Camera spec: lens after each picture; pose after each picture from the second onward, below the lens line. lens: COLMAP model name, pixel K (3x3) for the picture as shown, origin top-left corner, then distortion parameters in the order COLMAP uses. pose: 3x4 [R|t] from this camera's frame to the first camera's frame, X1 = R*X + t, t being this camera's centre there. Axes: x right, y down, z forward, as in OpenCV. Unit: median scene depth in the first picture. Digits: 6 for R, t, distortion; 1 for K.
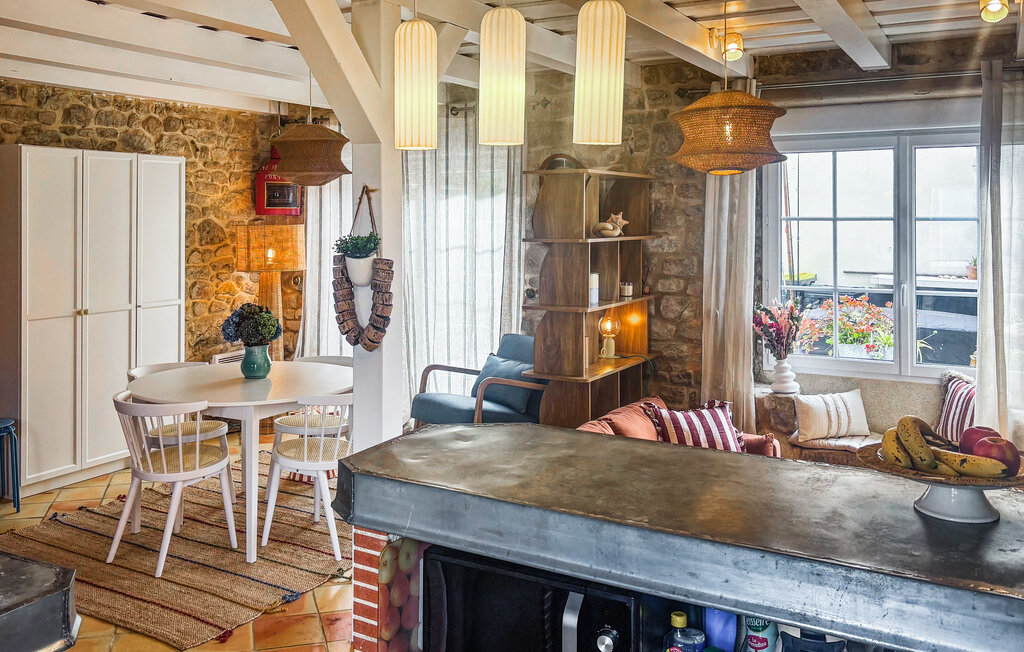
lens RADIAL K [[888.3, 0, 462.9], [0, 888.3, 210.1], [0, 0, 1]] dist [0.006567, 0.002246]
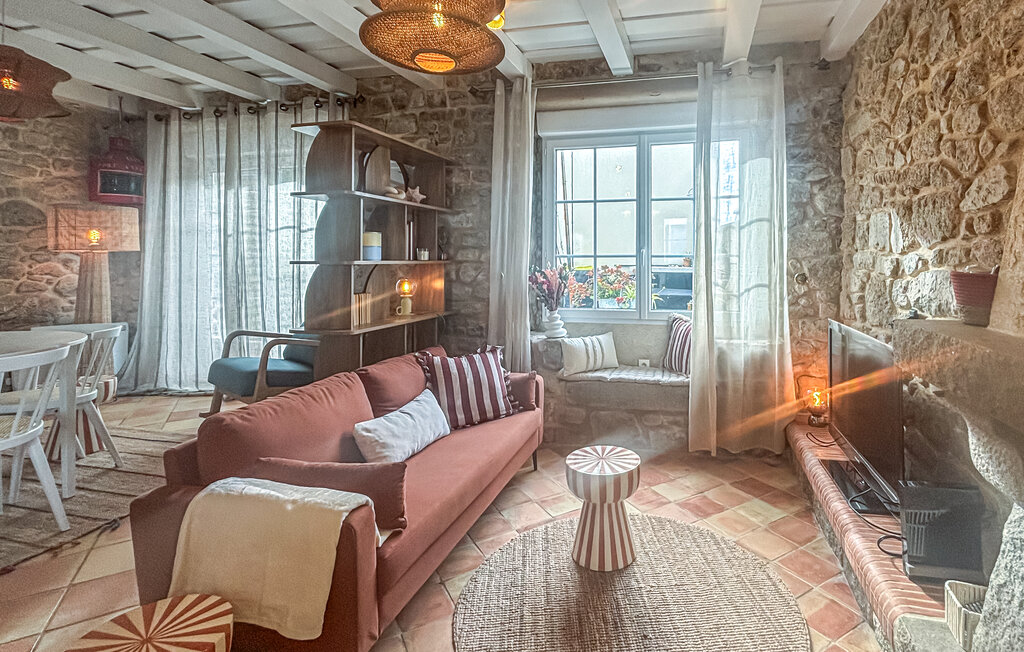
lens RADIAL K [[494.5, 0, 587.9], [0, 494.5, 256.7], [0, 0, 1]] dist [-0.002547, -0.000860]
pose [[0.948338, -0.000574, 0.317260, 0.177714], [-0.000650, 0.999993, 0.003751, 0.085675], [-0.317260, -0.003764, 0.948331, 0.319087]]
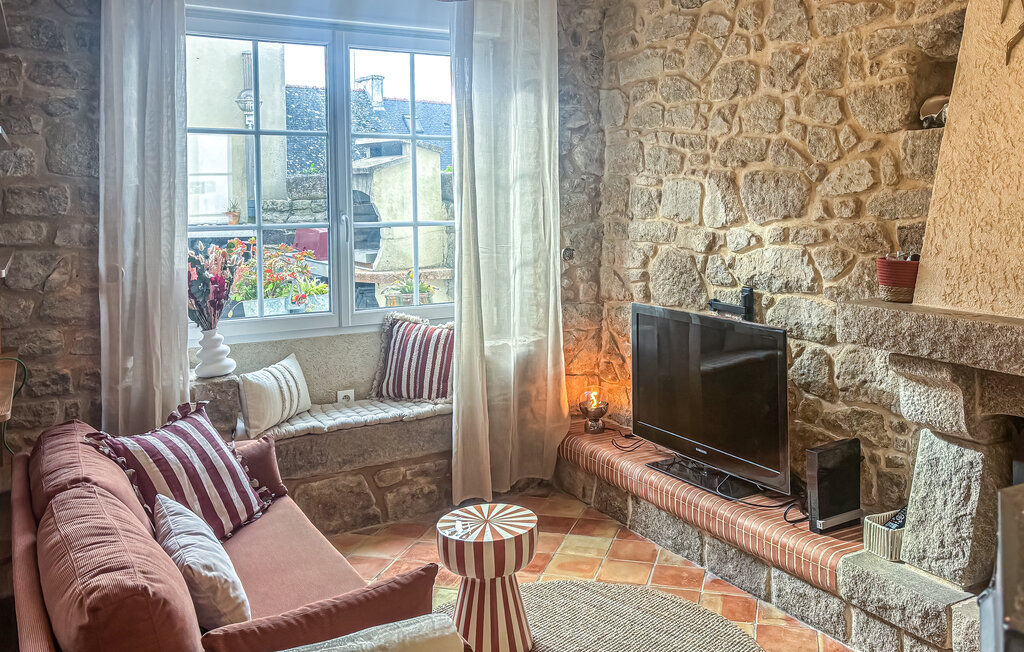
lens RADIAL K [[888.3, 0, 561.1], [0, 888.3, 235.8], [0, 0, 1]] dist [0.006567, 0.002246]
pose [[0.467248, -0.044463, 0.883008, -0.120050], [-0.004500, 0.998602, 0.052664, 0.054233], [-0.884115, -0.028581, 0.466395, 0.414200]]
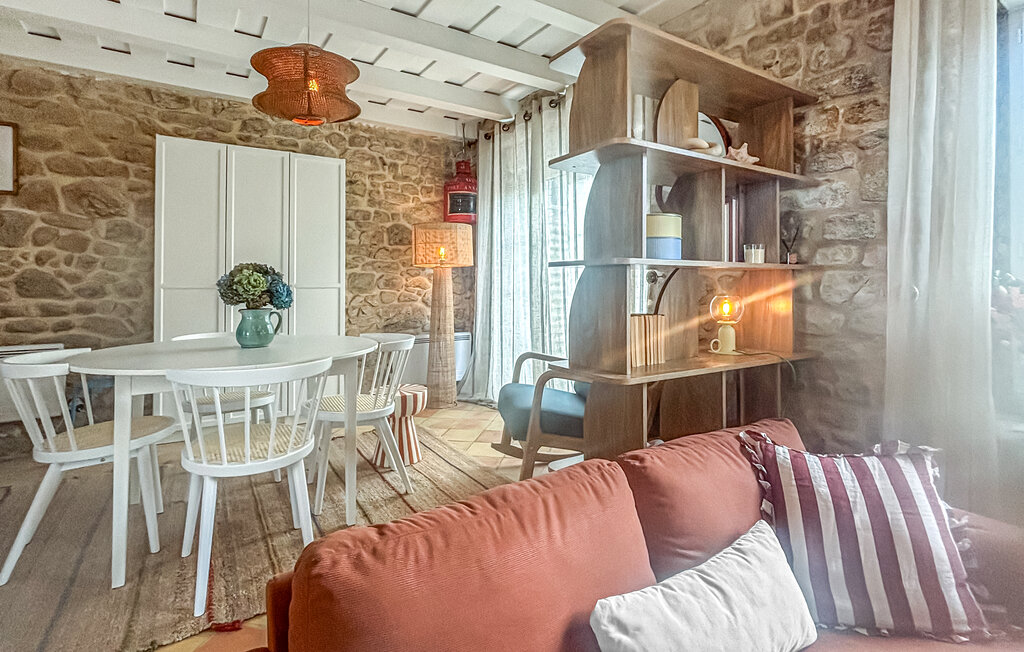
lens RADIAL K [[494.5, 0, 530.3], [0, 494.5, 277.3], [0, 0, 1]] dist [-0.002547, -0.000860]
pose [[0.909234, -0.006007, -0.416241, 0.179821], [0.004535, 0.999979, -0.004526, 0.102805], [0.416260, 0.002227, 0.909243, 0.560865]]
